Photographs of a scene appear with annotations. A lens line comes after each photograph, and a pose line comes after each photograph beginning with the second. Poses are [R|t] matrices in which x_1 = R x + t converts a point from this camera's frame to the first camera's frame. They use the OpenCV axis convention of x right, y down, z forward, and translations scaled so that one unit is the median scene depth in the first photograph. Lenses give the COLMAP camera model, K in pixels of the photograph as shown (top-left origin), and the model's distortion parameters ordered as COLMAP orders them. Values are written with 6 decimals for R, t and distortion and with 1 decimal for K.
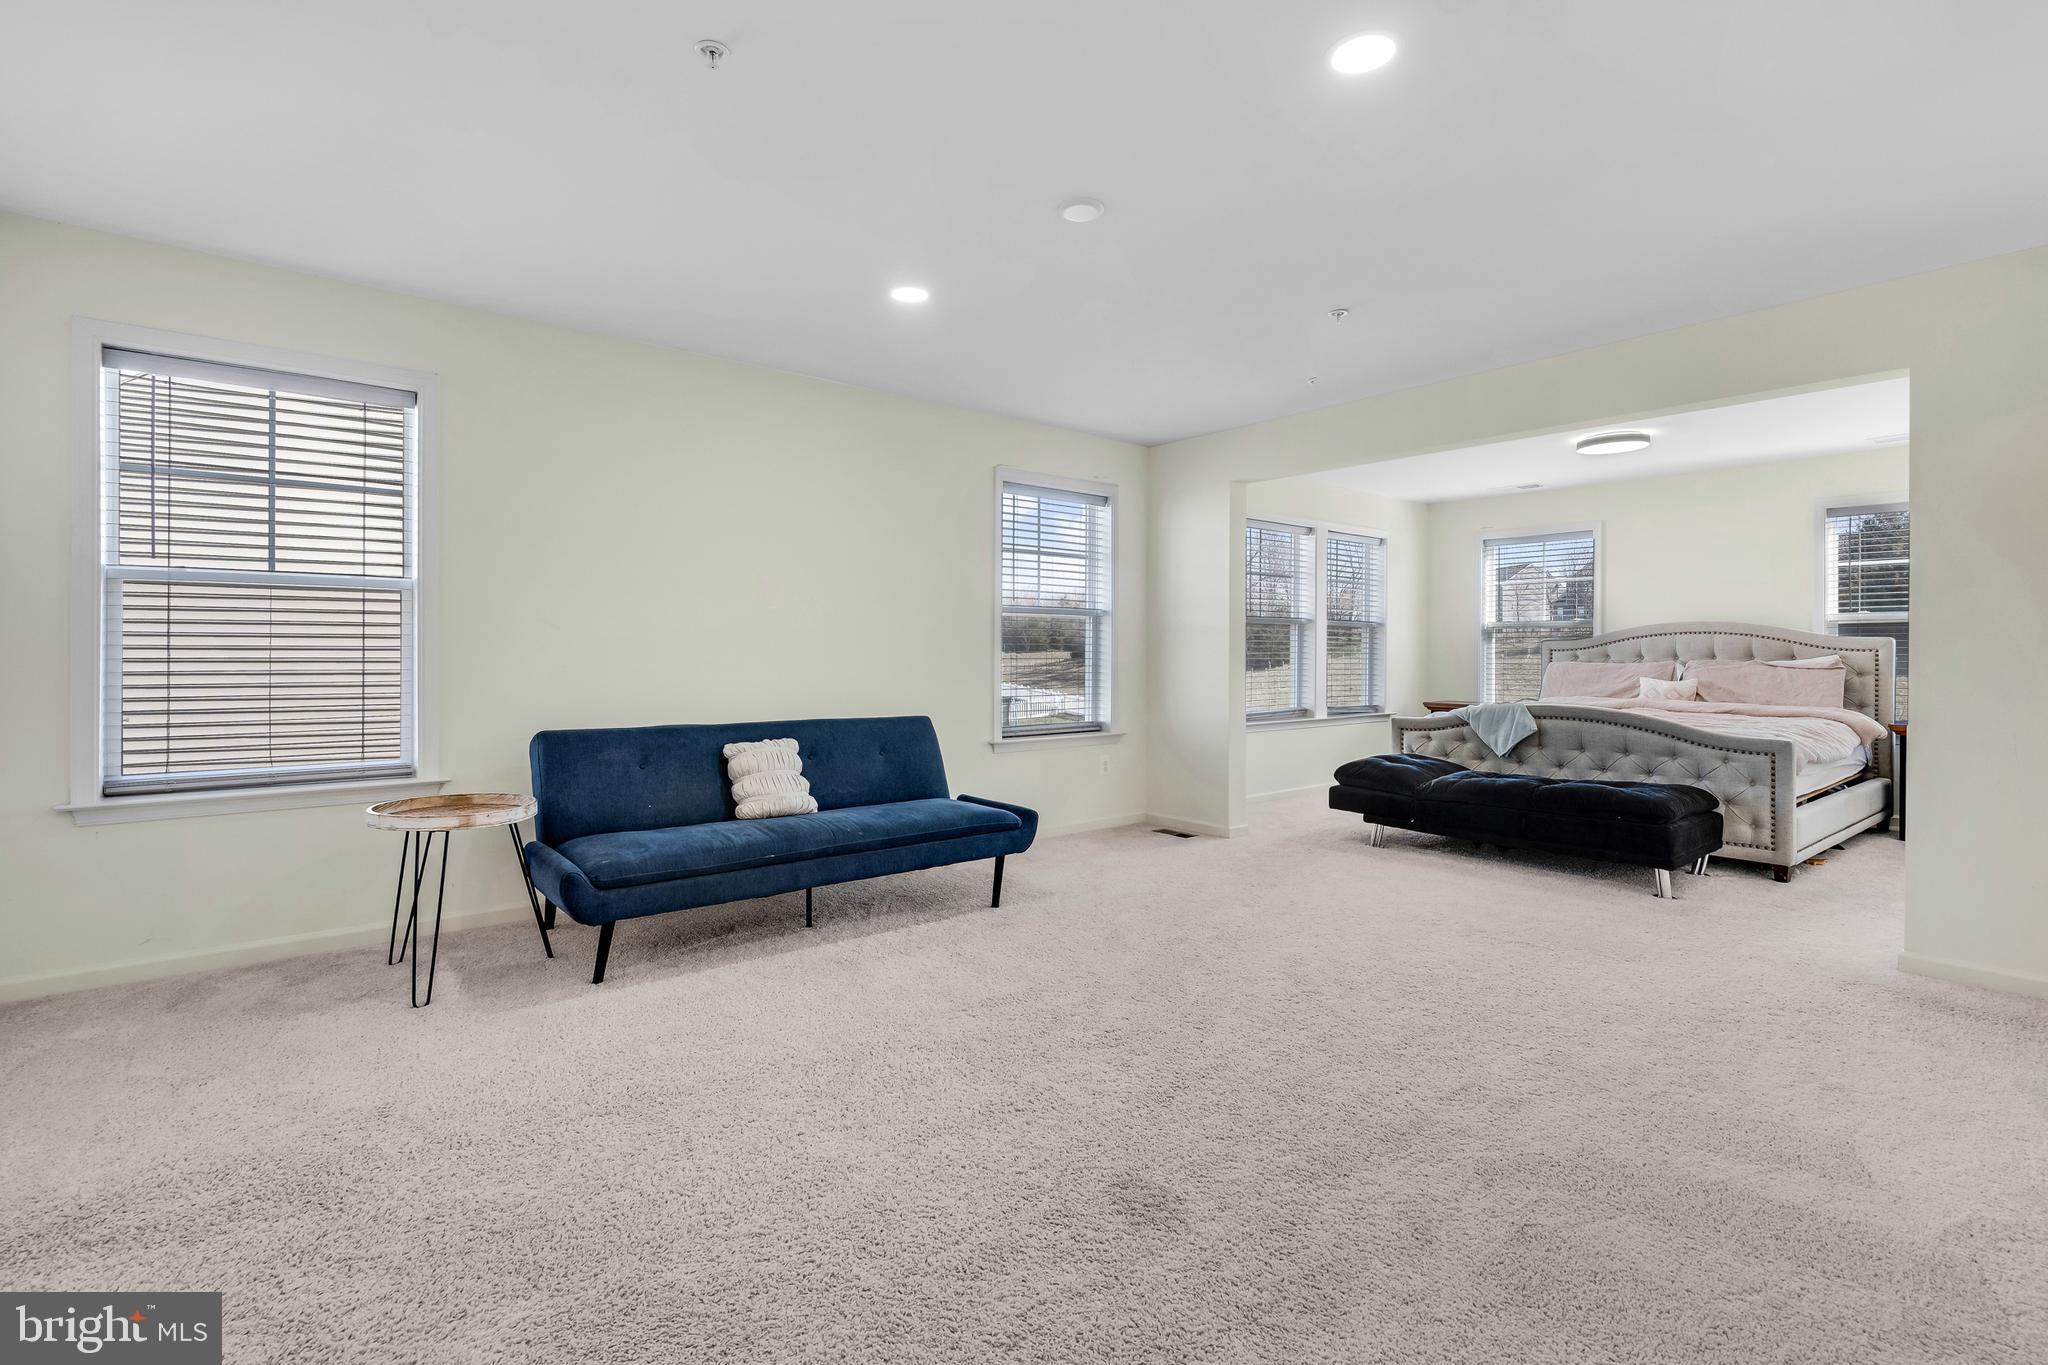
lens RADIAL K [[932.5, 0, 1021.9], [0, 932.5, 651.9], [0, 0, 1]] dist [0.002849, 0.000854]
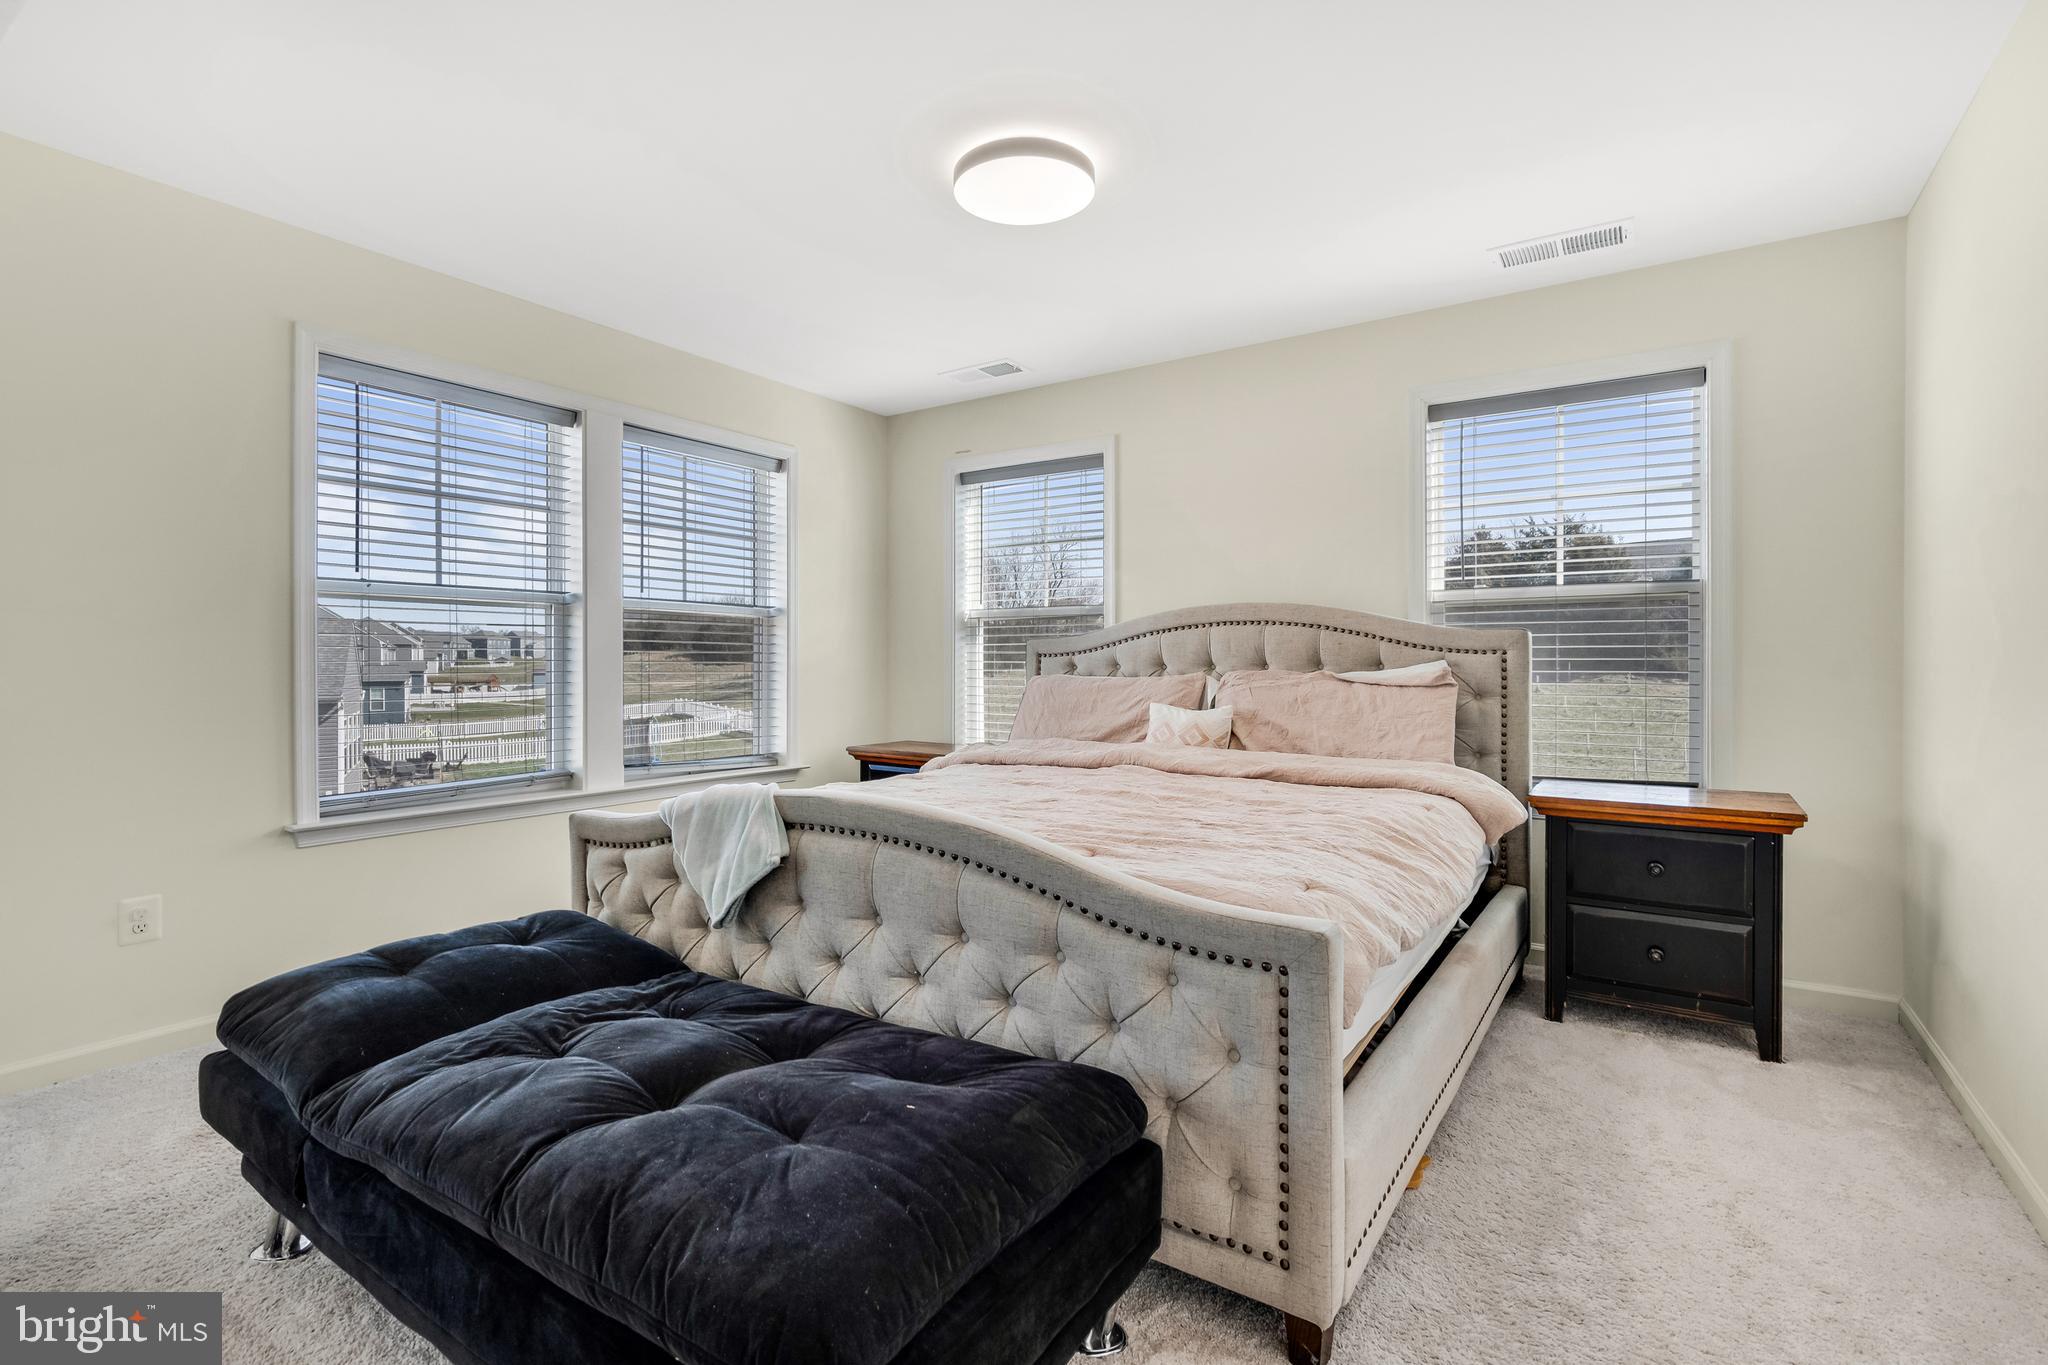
lens RADIAL K [[948.0, 0, 1029.2], [0, 948.0, 667.9], [0, 0, 1]] dist [-0.002106, 0.000155]
pose [[0.953412, -0.005030, 0.301630, 0.526400], [0.003873, 0.999983, 0.004435, 0.004659], [-0.301647, -0.003060, 0.953415, 0.605670]]
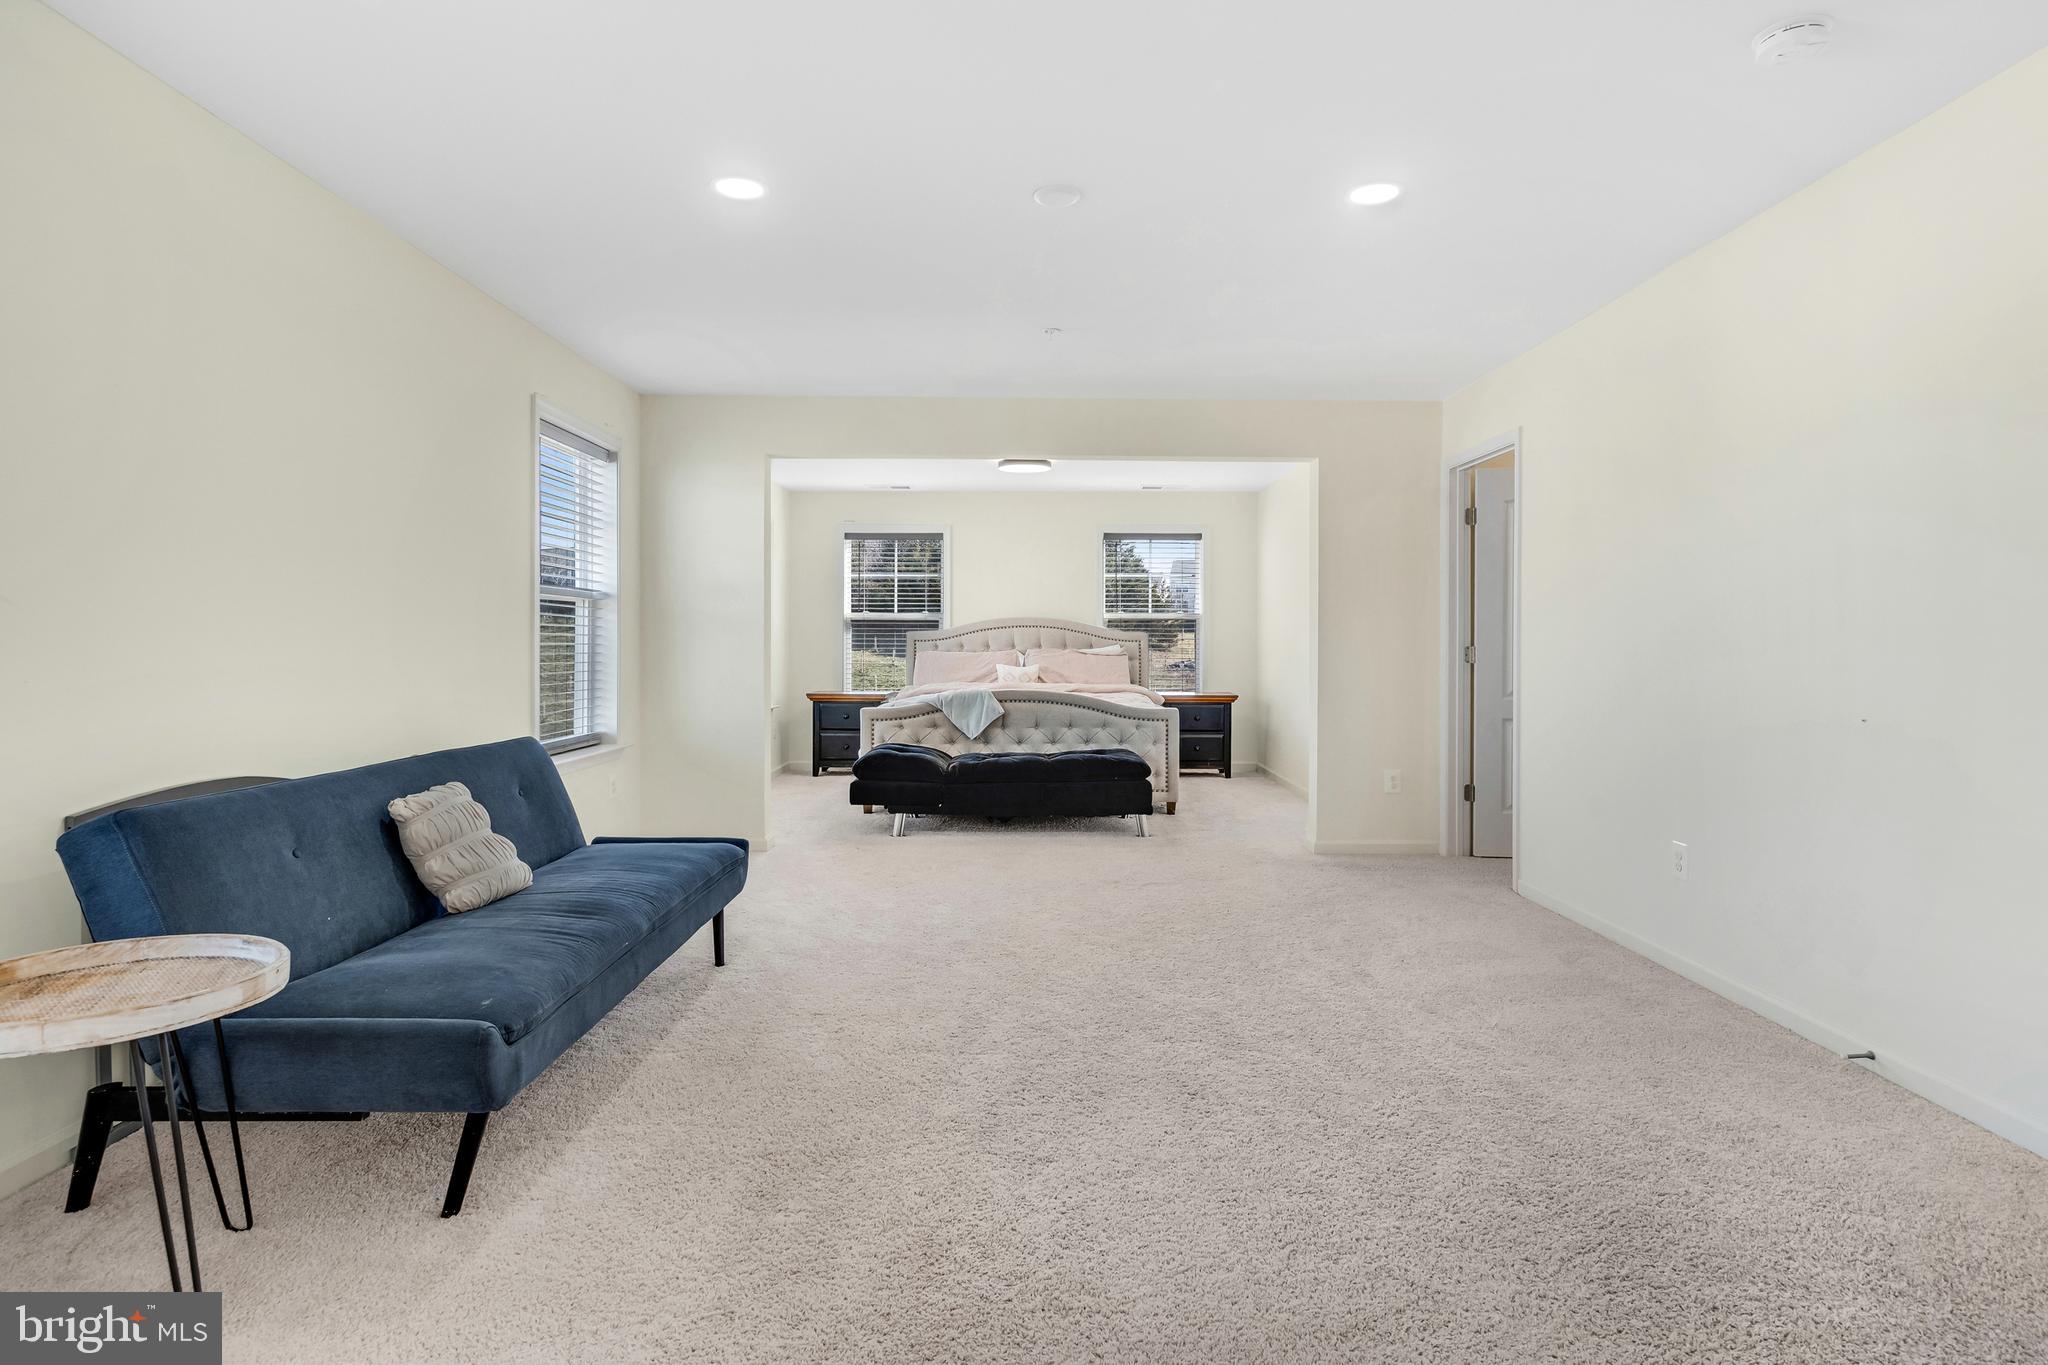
lens RADIAL K [[1062.6, 0, 1023.1], [0, 1062.6, 648.5], [0, 0, 1]] dist [0.000988, 0.000550]
pose [[0.633514, -0.006619, 0.773703, -0.423430], [-0.000417, 0.999960, 0.008897, -0.005071], [-0.773731, -0.005959, 0.633486, 0.165801]]
